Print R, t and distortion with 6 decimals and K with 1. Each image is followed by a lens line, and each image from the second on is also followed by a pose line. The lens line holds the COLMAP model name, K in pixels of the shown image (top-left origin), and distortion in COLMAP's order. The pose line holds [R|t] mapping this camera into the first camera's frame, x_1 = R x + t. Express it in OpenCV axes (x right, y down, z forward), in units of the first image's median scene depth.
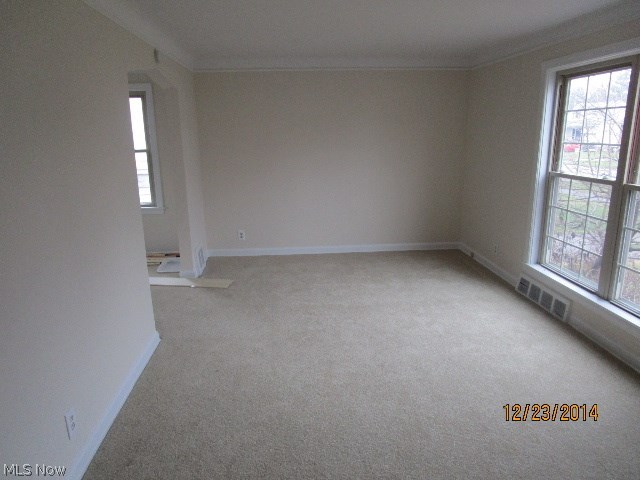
lens RADIAL K [[465.5, 0, 318.6], [0, 465.5, 241.3], [0, 0, 1]] dist [-0.005596, -0.004638]
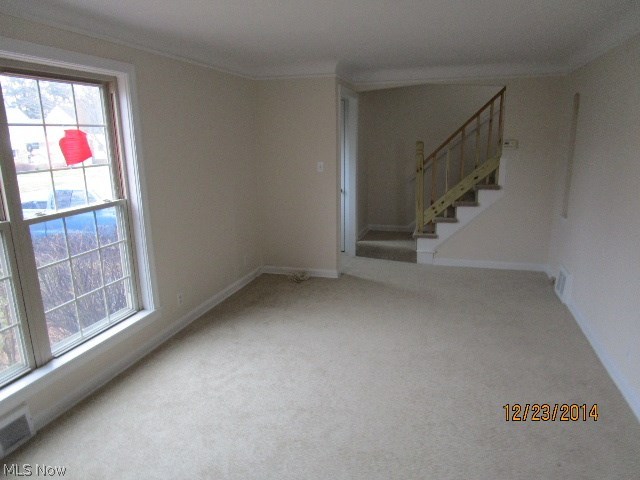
lens RADIAL K [[465.5, 0, 320.3], [0, 465.5, 243.2], [0, 0, 1]] dist [-0.005596, -0.004638]
pose [[-0.937741, -0.046856, 0.344160, -0.100826], [0.116143, 0.891523, 0.437833, -0.388521], [-0.327342, 0.450546, -0.830576, 1.552110]]
